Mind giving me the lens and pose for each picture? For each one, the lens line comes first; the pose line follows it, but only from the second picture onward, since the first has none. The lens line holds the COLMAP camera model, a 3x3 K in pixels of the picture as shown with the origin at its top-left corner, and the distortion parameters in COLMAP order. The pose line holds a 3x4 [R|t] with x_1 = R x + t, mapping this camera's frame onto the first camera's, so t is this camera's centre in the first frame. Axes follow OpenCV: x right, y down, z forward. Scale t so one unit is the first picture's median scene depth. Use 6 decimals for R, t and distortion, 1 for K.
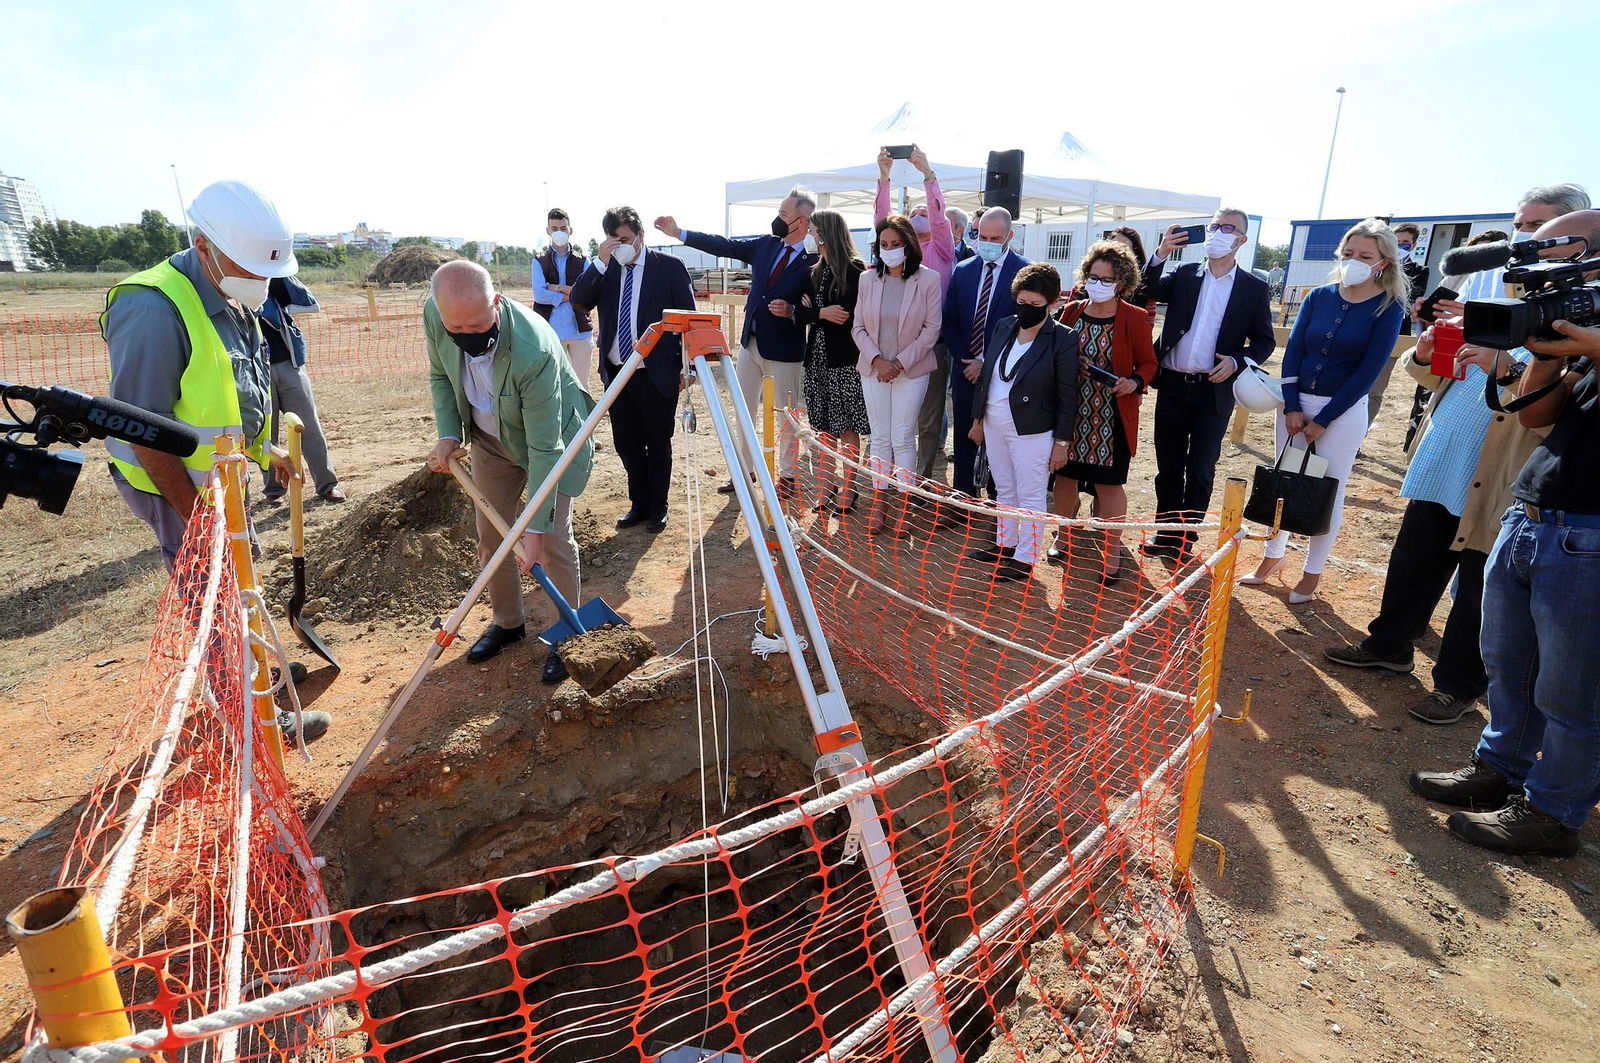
lens RADIAL K [[865.3, 0, 836.8], [0, 865.3, 539.3], [0, 0, 1]] dist [-0.057625, 0.022069]
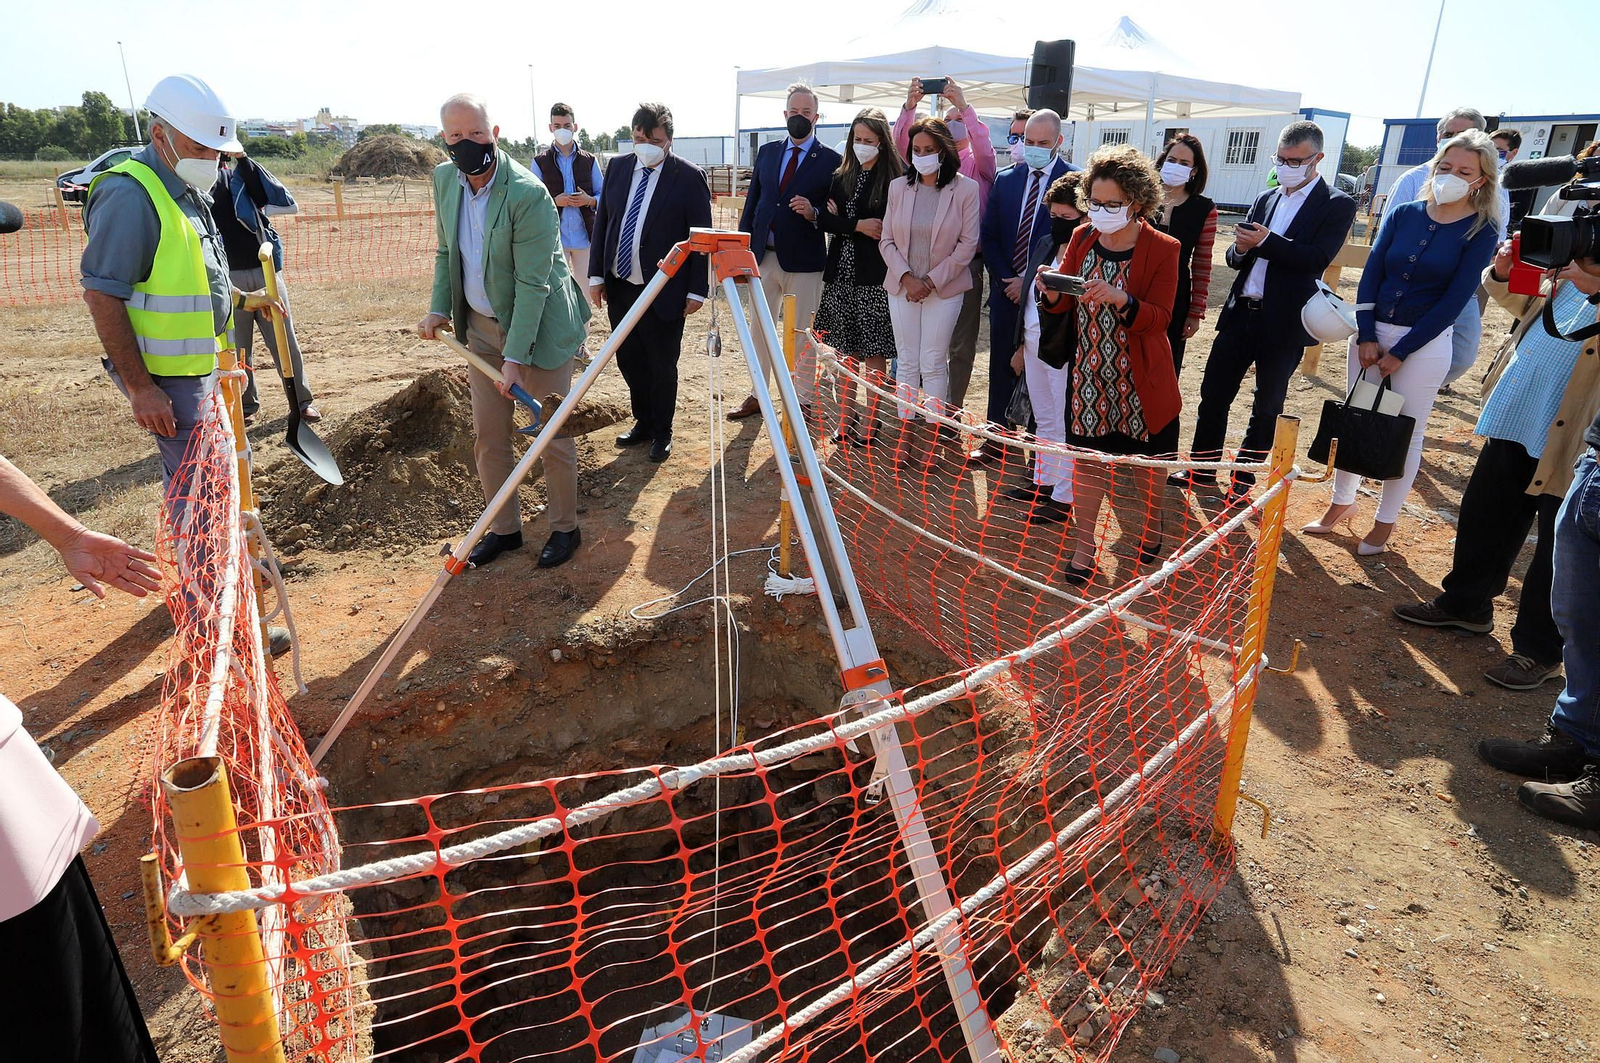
lens RADIAL K [[1003.0, 0, 815.9], [0, 1003.0, 489.3], [0, 0, 1]] dist [-0.057495, 0.027432]
pose [[0.999257, 0.021921, -0.031686, -0.013263], [-0.021486, 0.999671, 0.014003, 0.004050], [0.031983, -0.013312, 0.999400, -0.076786]]
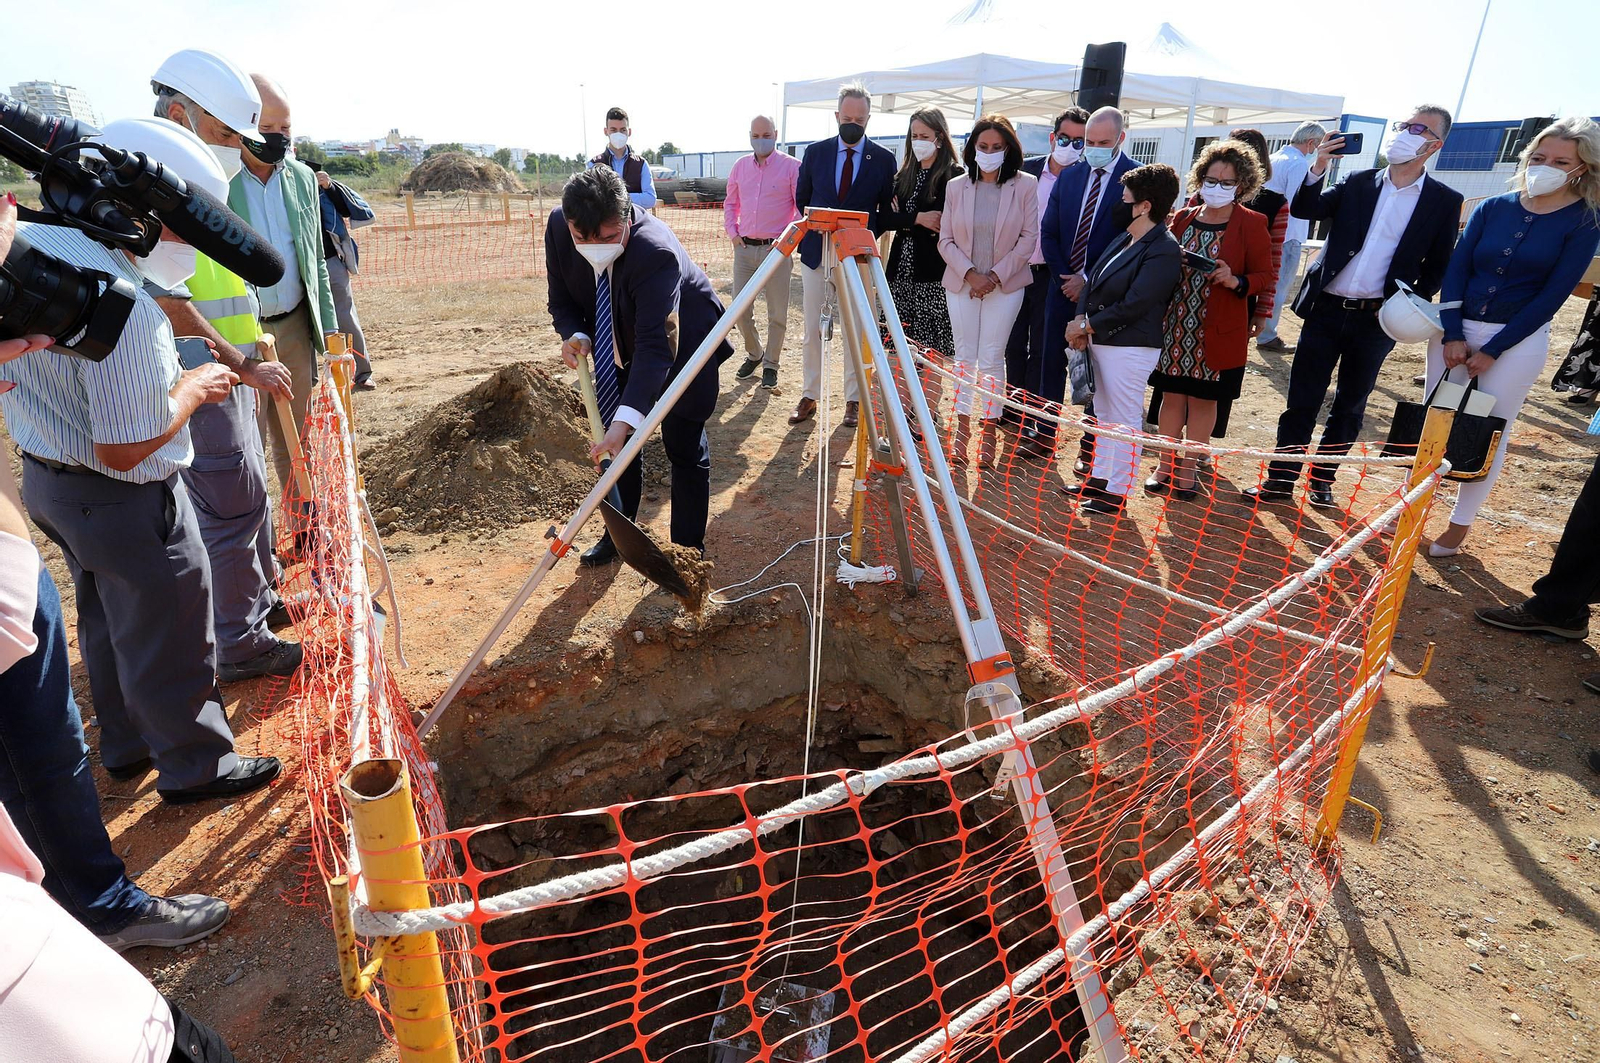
lens RADIAL K [[908.7, 0, 753.5], [0, 908.7, 536.5], [0, 0, 1]] dist [-0.058459, 0.024772]
pose [[0.993763, 0.042455, -0.103117, -0.097335], [-0.035277, 0.996890, 0.070463, 0.016393], [0.105788, -0.066386, 0.992170, 0.002417]]
